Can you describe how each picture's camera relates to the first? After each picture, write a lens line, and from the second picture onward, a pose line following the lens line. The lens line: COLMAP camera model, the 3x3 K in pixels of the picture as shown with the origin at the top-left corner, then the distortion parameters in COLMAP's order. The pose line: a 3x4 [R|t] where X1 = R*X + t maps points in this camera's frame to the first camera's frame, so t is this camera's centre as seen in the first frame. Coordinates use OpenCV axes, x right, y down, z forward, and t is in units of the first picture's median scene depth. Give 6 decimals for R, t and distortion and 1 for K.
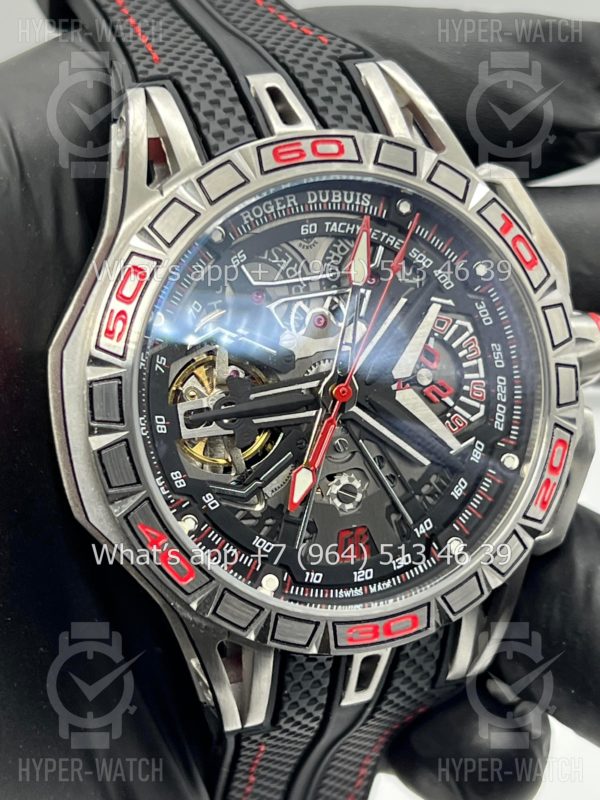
lens RADIAL K [[1902.6, 0, 293.8], [0, 1902.6, 402.3], [0, 0, 1]] dist [0.267683, 0.000000]
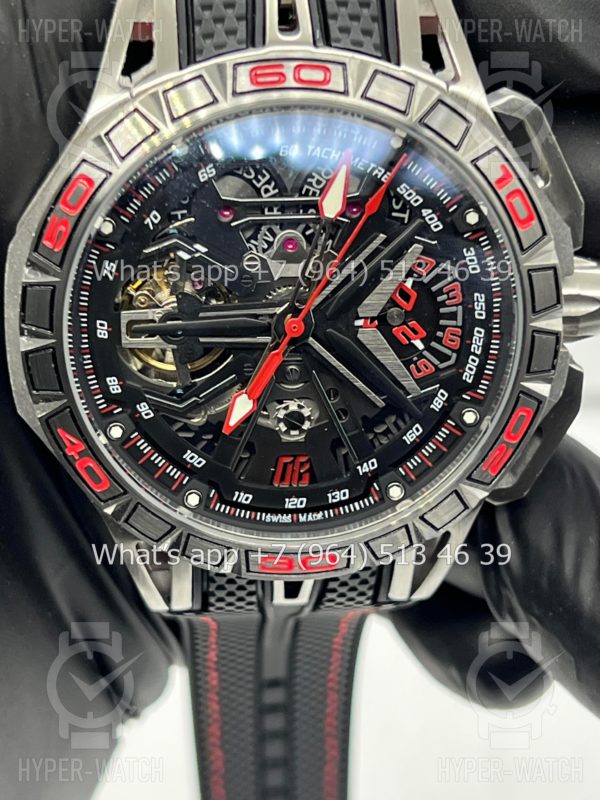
lens RADIAL K [[1902.6, 0, 302.0], [0, 1902.6, 399.8], [0, 0, 1]] dist [0.267683, 0.000000]
pose [[0.959586, 0.204740, -0.193070, 0.218668], [-0.148150, 0.950830, 0.271980, -0.228480], [0.239262, -0.232385, 0.942736, 0.082213]]
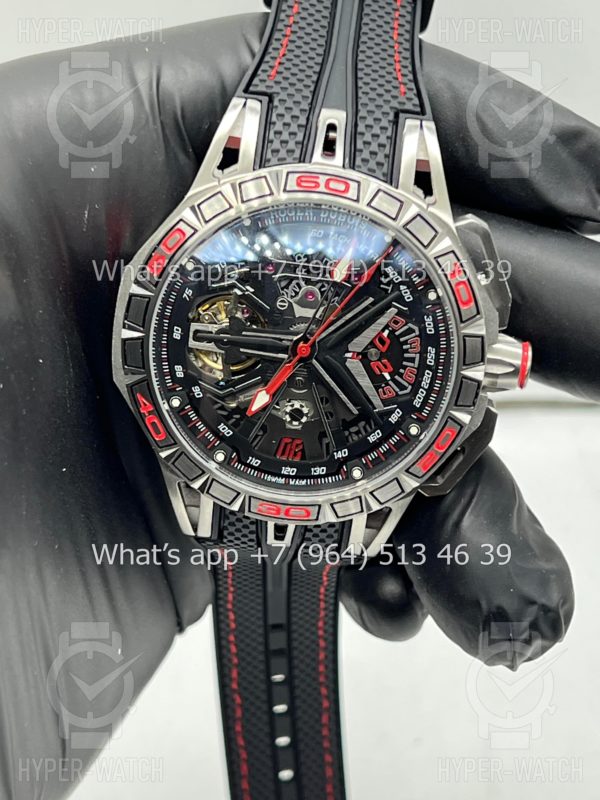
lens RADIAL K [[1902.6, 0, 300.1], [0, 1902.6, 403.8], [0, 0, 1]] dist [0.267683, 0.000000]
pose [[0.901890, 0.336169, -0.271266, 0.418064], [-0.276432, 0.931715, 0.235569, -0.299114], [0.331933, -0.137471, 0.933232, -0.339170]]
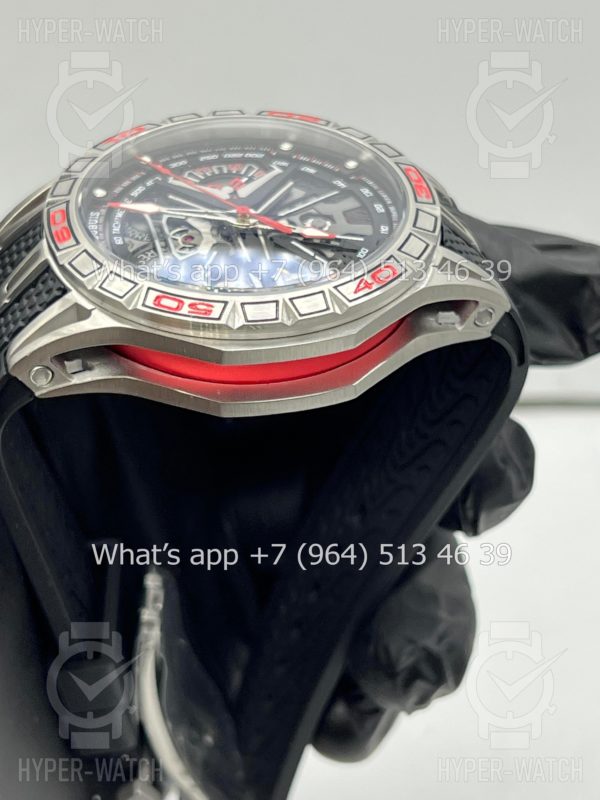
lens RADIAL K [[1785.6, 0, 293.6], [0, 1785.6, 395.9], [0, 0, 1]] dist [0.391436, 0.000000]
pose [[-0.069037, -0.833822, 0.547700, -0.751615], [0.997166, -0.041231, 0.062921, -0.052881], [-0.029883, 0.550492, 0.834305, 0.029025]]
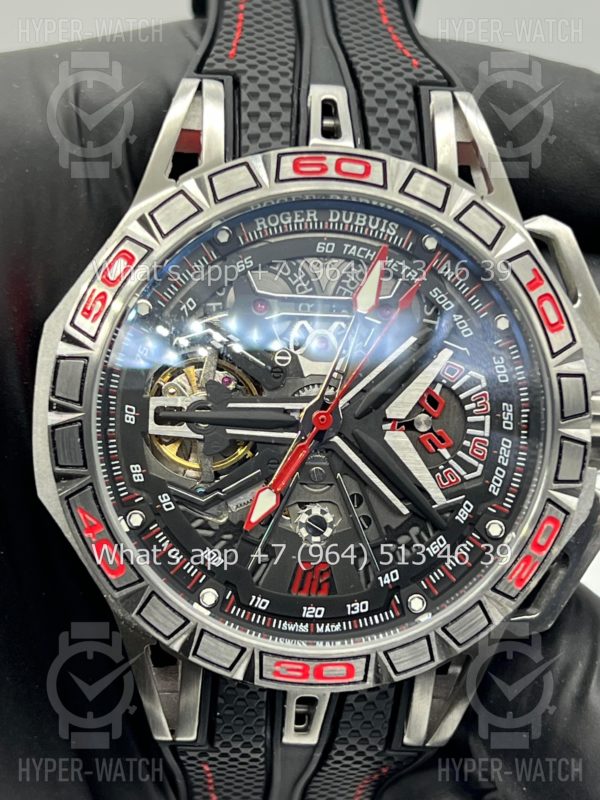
lens RADIAL K [[1902.6, 0, 296.3], [0, 1902.6, 398.8], [0, 0, 1]] dist [0.267683, 0.000000]
pose [[0.951133, 0.192512, -0.241423, 0.238424], [-0.197394, 0.980316, 0.004036, -0.016573], [0.237448, 0.043816, 0.970412, 0.062390]]
